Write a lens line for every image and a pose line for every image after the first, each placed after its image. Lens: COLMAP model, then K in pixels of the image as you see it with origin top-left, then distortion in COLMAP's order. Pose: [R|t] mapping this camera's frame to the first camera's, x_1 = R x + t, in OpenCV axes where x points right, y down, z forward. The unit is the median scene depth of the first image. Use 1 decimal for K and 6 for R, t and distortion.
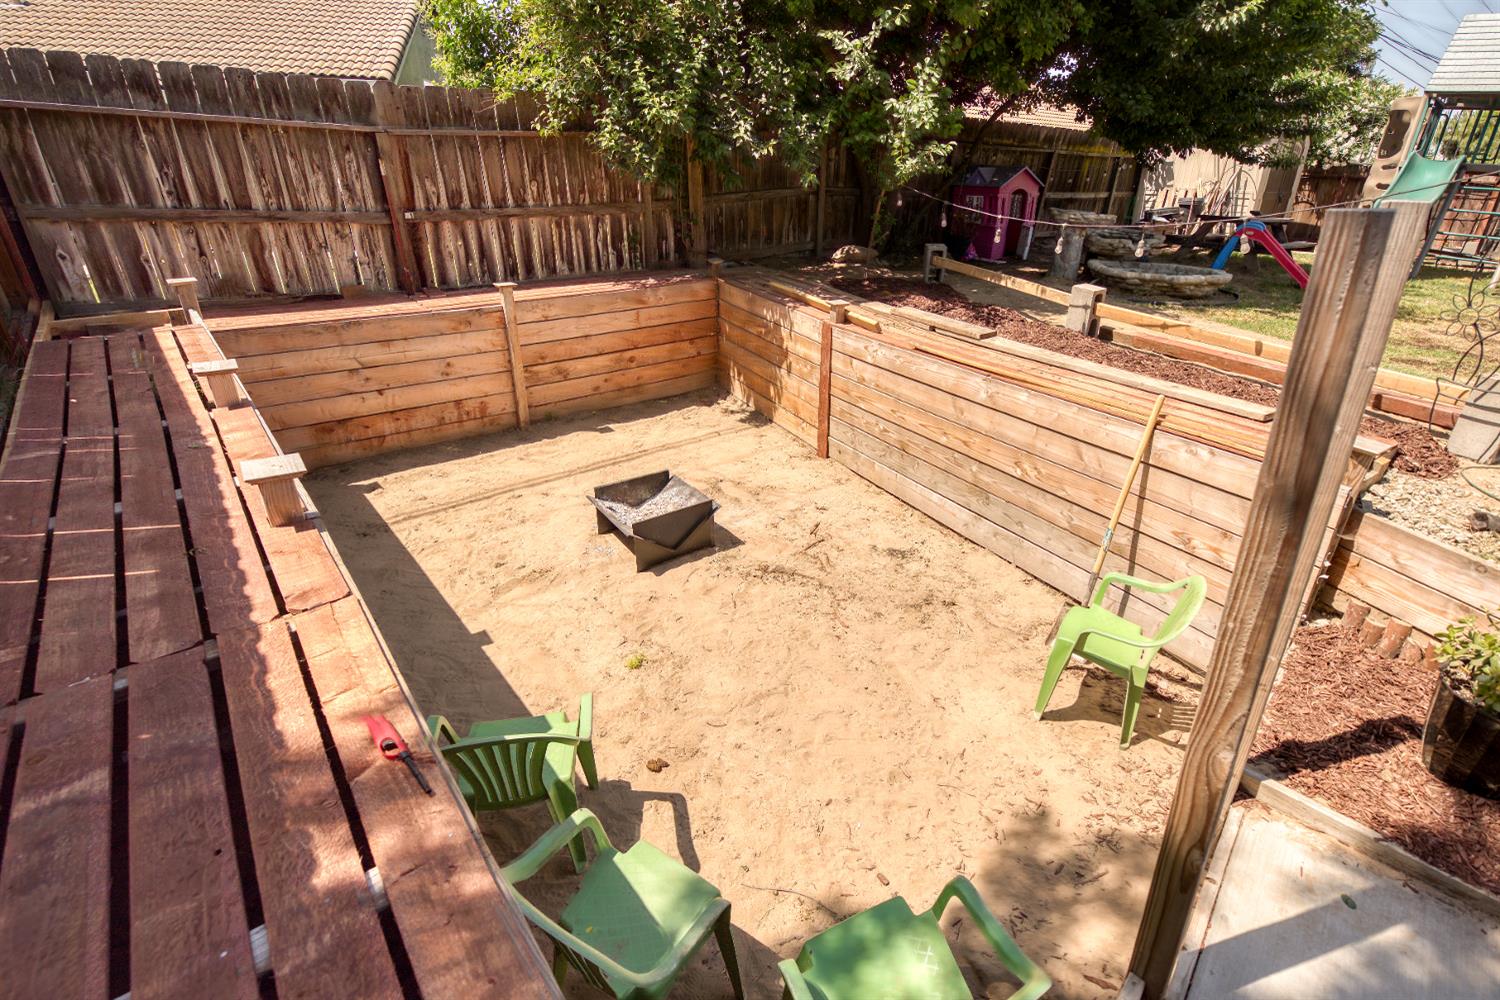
lens RADIAL K [[700.3, 0, 825.2], [0, 700.3, 474.6], [0, 0, 1]] dist [0.000137, -0.012352]
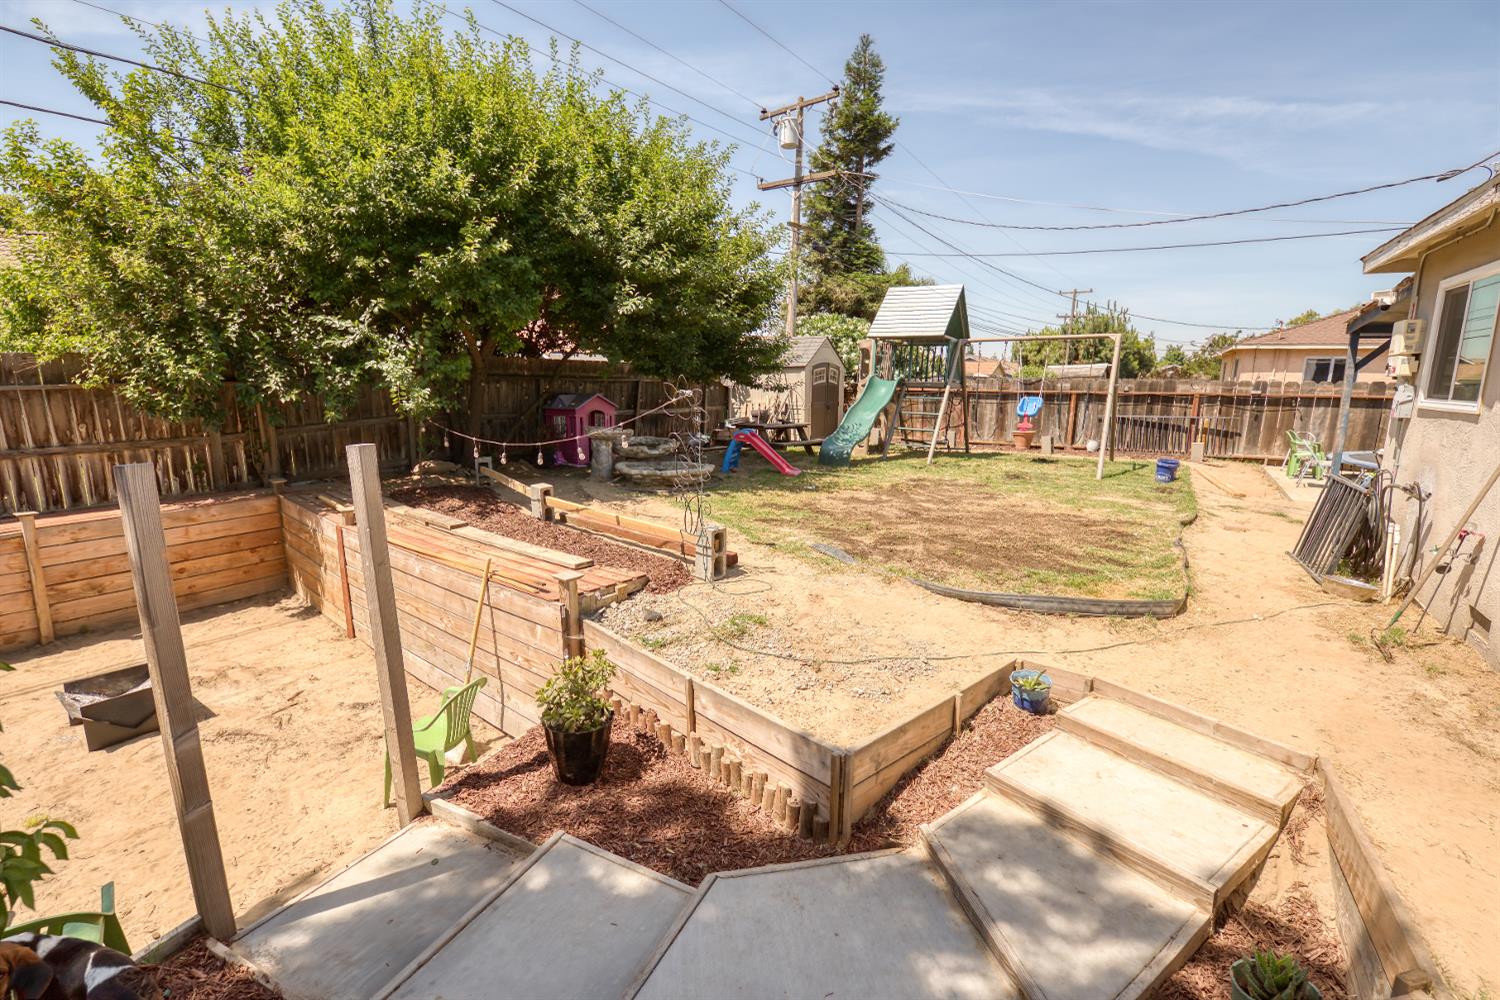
lens RADIAL K [[668.4, 0, 758.5], [0, 668.4, 498.0], [0, 0, 1]] dist [0.001311, -0.010352]
pose [[0.961959, -0.065398, 0.265249, 0.357235], [0.126930, 0.966756, -0.221970, 0.079723], [-0.241915, 0.247194, 0.938281, -0.257071]]
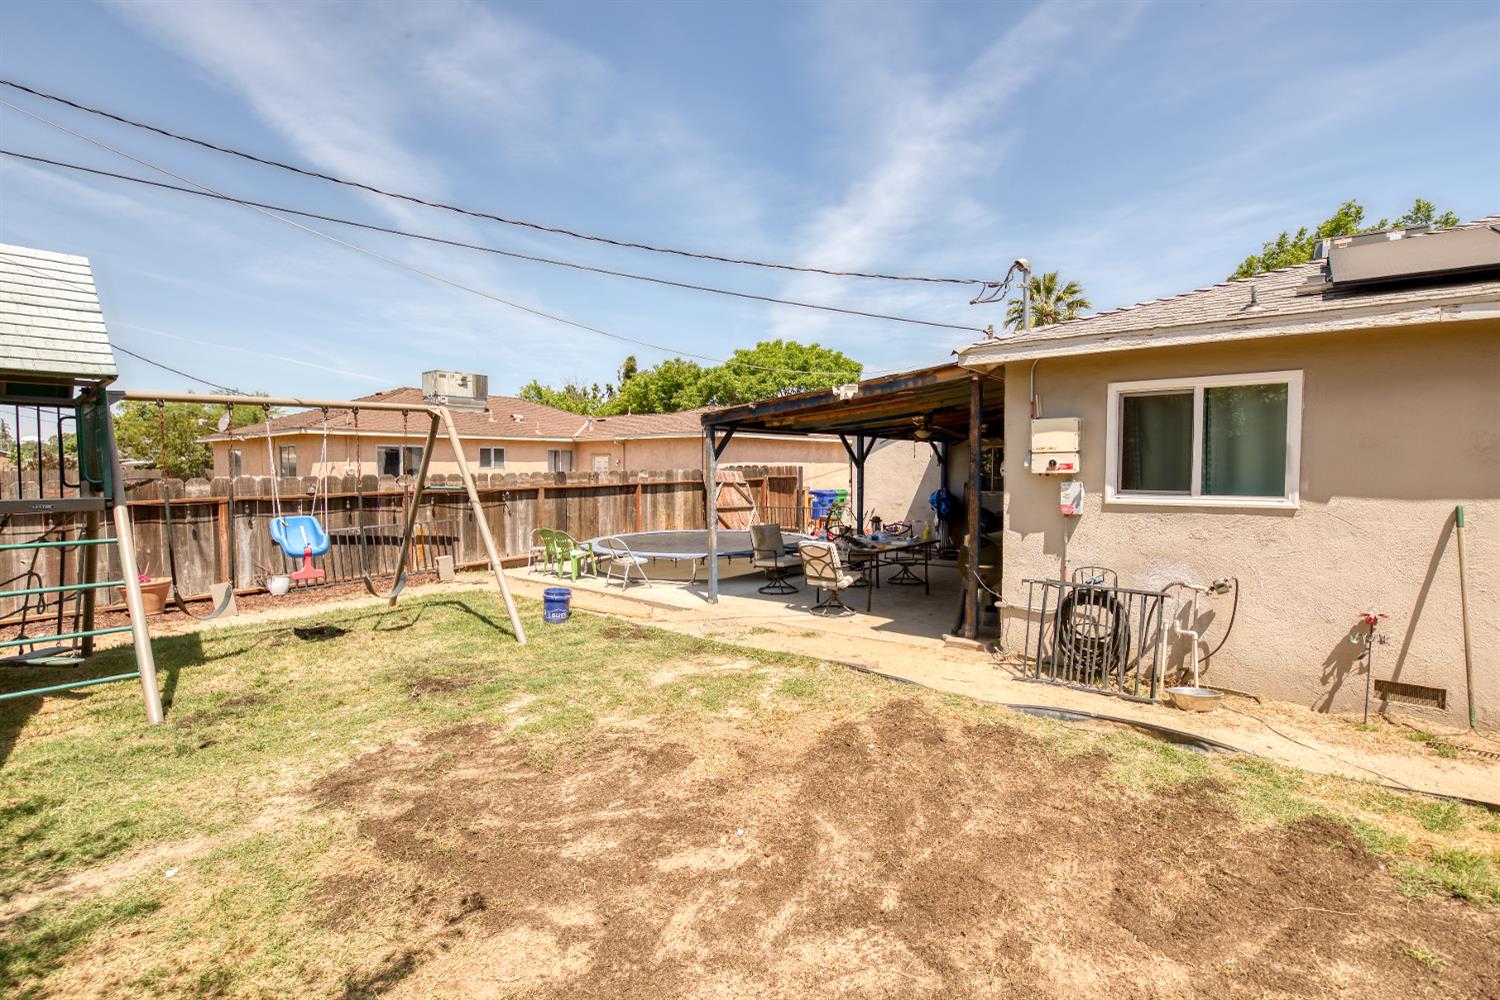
lens RADIAL K [[668.4, 0, 758.5], [0, 668.4, 498.0], [0, 0, 1]] dist [0.001311, -0.010352]
pose [[-0.144375, -0.071882, 0.986909, 0.570453], [0.409968, 0.903387, 0.125772, -0.379542], [-0.900601, 0.422759, -0.100957, 0.723599]]
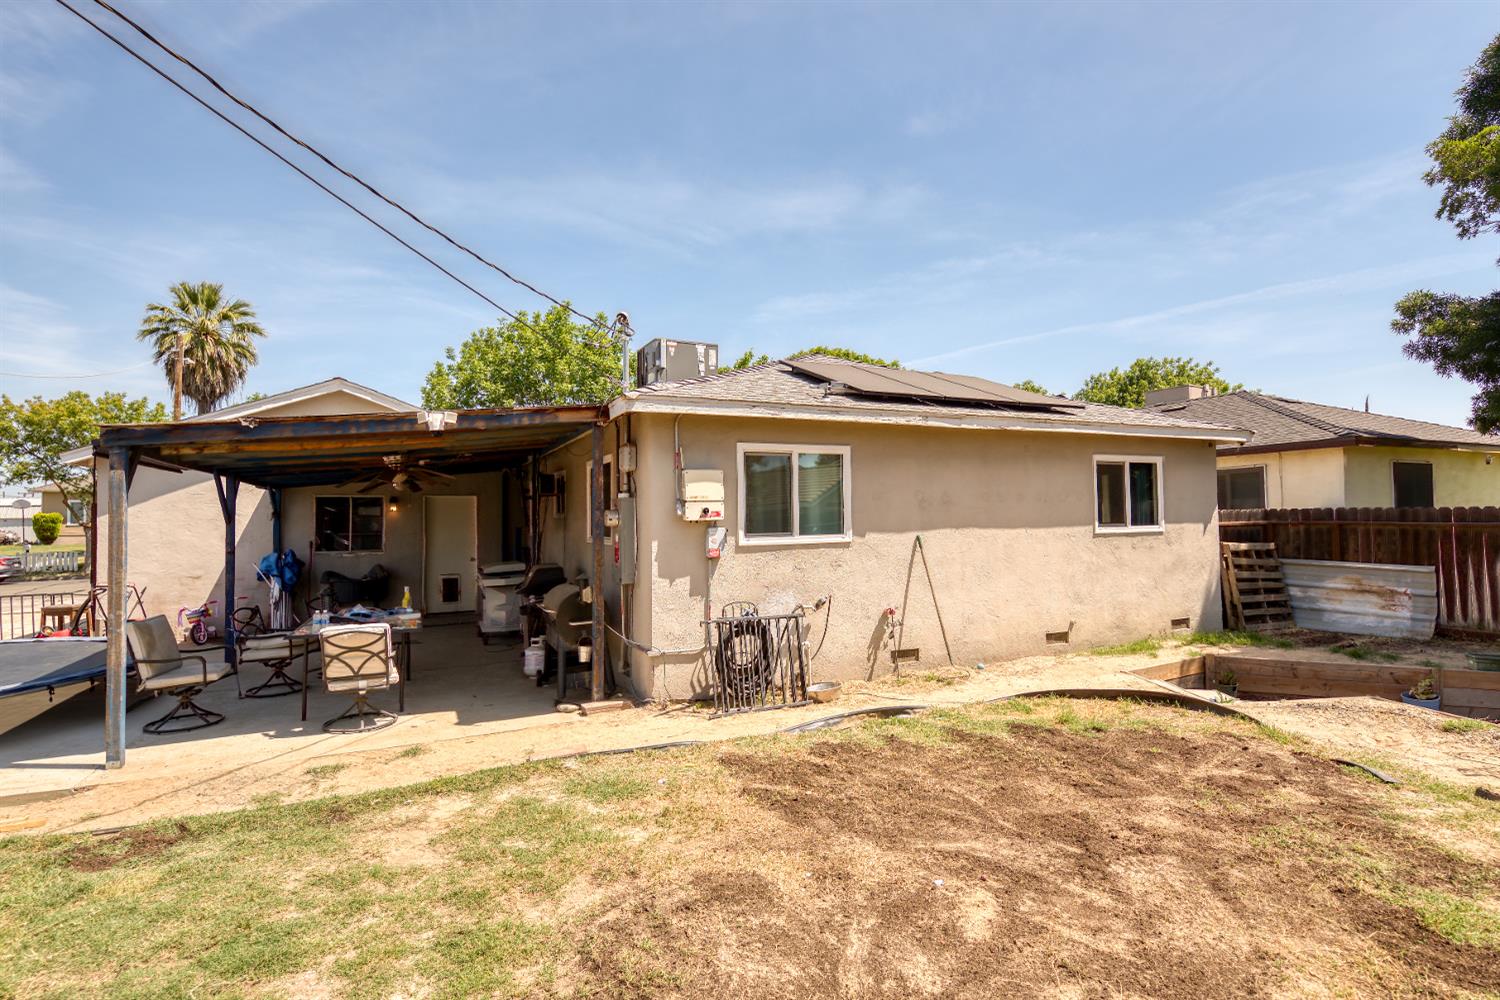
lens RADIAL K [[743.4, 0, 757.6], [0, 743.4, 493.8], [0, 0, 1]] dist [0.014866, -0.021180]
pose [[-0.945258, -0.003117, 0.326310, 0.949151], [0.125732, 0.919271, 0.373004, -0.553338], [-0.301130, 0.393613, -0.868556, 1.138963]]
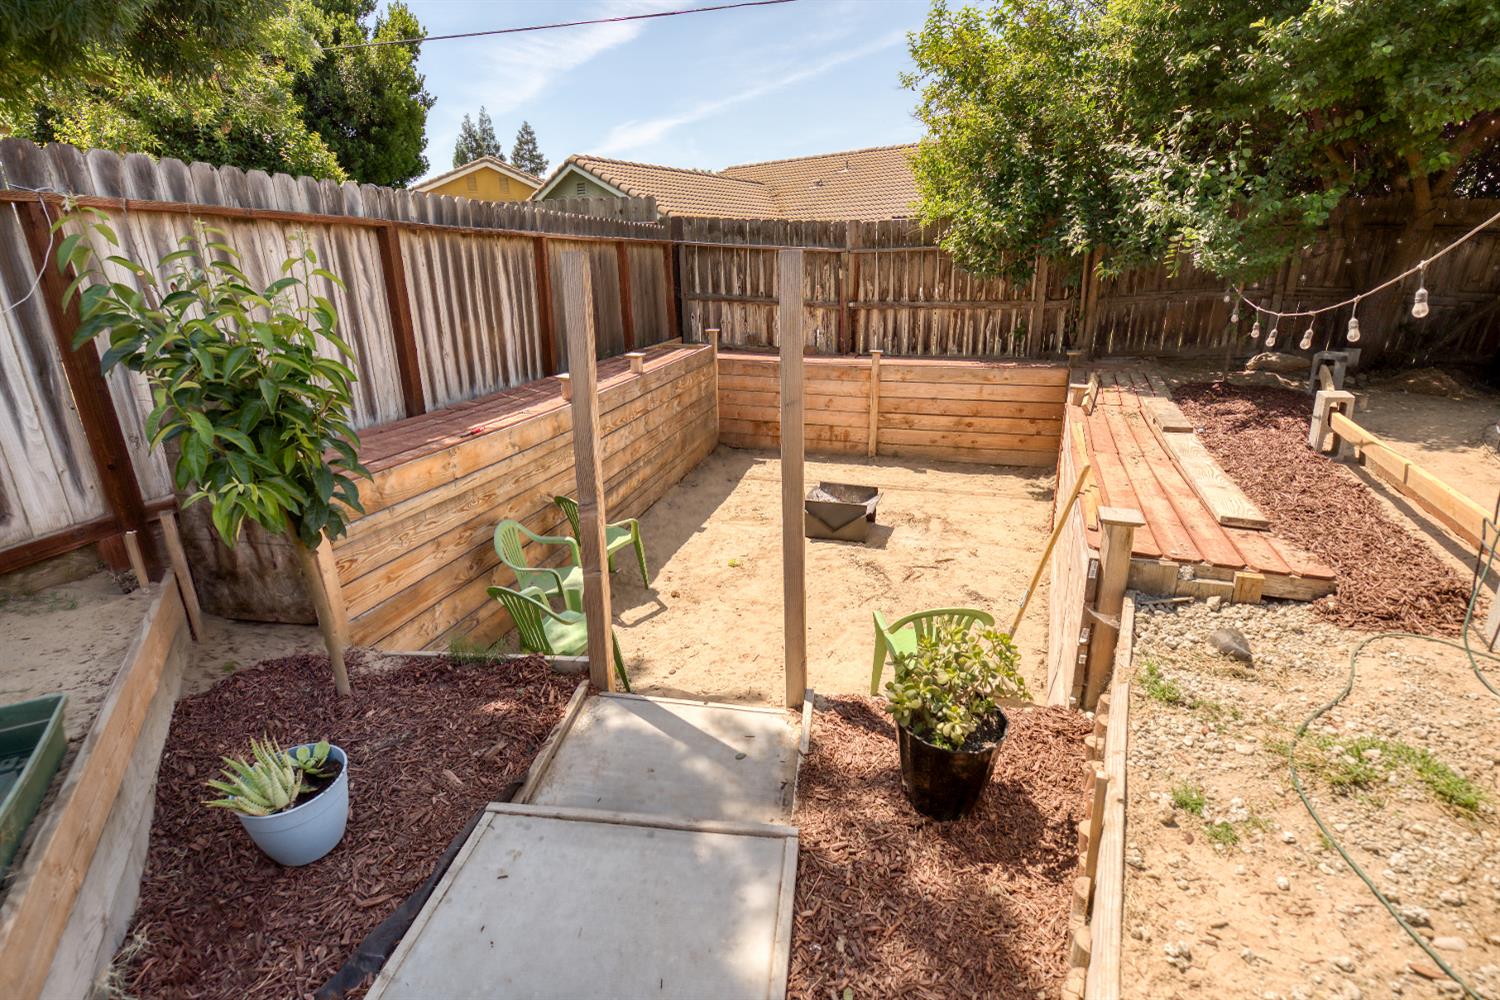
lens RADIAL K [[705.1, 0, 750.0], [0, 705.1, 500.0], [0, 0, 1]] dist [0.000186, -0.000154]
pose [[0.545905, 0.232027, -0.805078, 0.563035], [-0.328361, 0.943270, 0.049201, 0.023286], [0.770822, 0.237497, 0.591125, 0.027420]]
